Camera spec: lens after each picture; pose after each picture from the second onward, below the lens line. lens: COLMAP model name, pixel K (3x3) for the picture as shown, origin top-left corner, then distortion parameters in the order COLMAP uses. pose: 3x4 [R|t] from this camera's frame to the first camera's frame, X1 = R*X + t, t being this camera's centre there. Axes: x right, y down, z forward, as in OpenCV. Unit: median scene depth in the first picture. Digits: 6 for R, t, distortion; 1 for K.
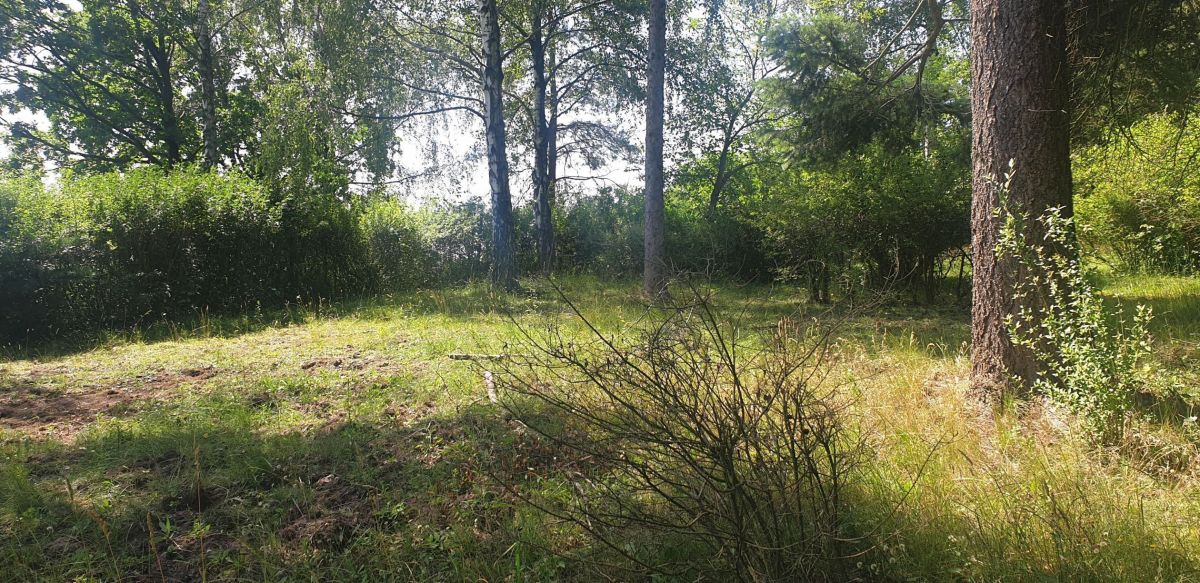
lens RADIAL K [[874.0, 0, 600.0], [0, 874.0, 291.5], [0, 0, 1]] dist [-0.000849, 0.000854]
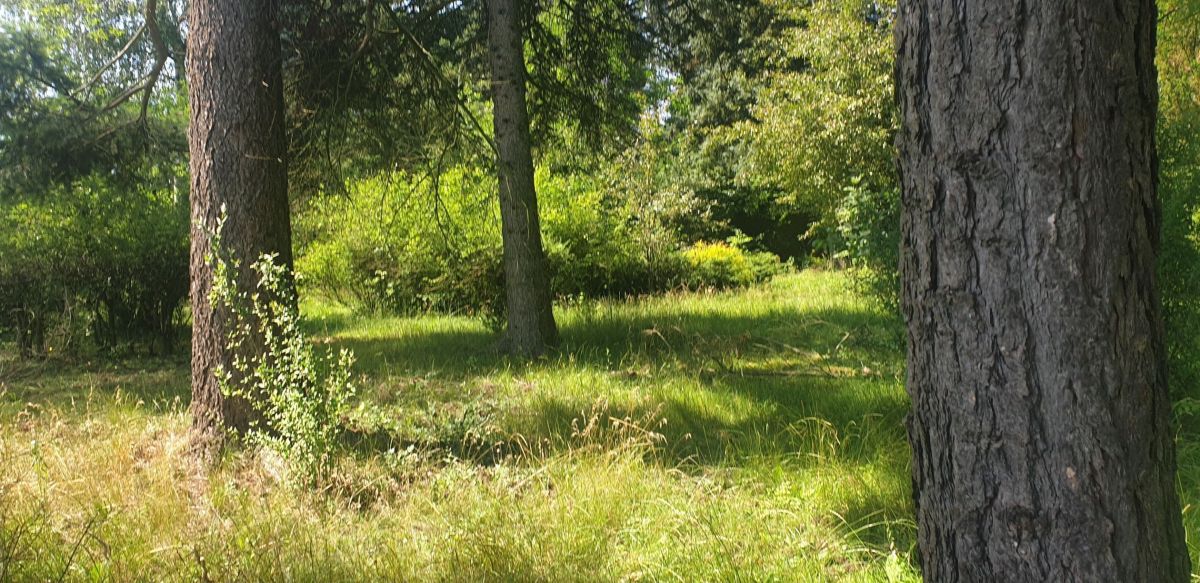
lens RADIAL K [[874.0, 0, 600.0], [0, 874.0, 291.5], [0, 0, 1]] dist [-0.000849, 0.000854]
pose [[0.754697, -0.006074, 0.656045, 0.142420], [0.034171, 0.998964, -0.030061, -0.010742], [-0.655182, 0.045105, 0.754123, -0.001998]]
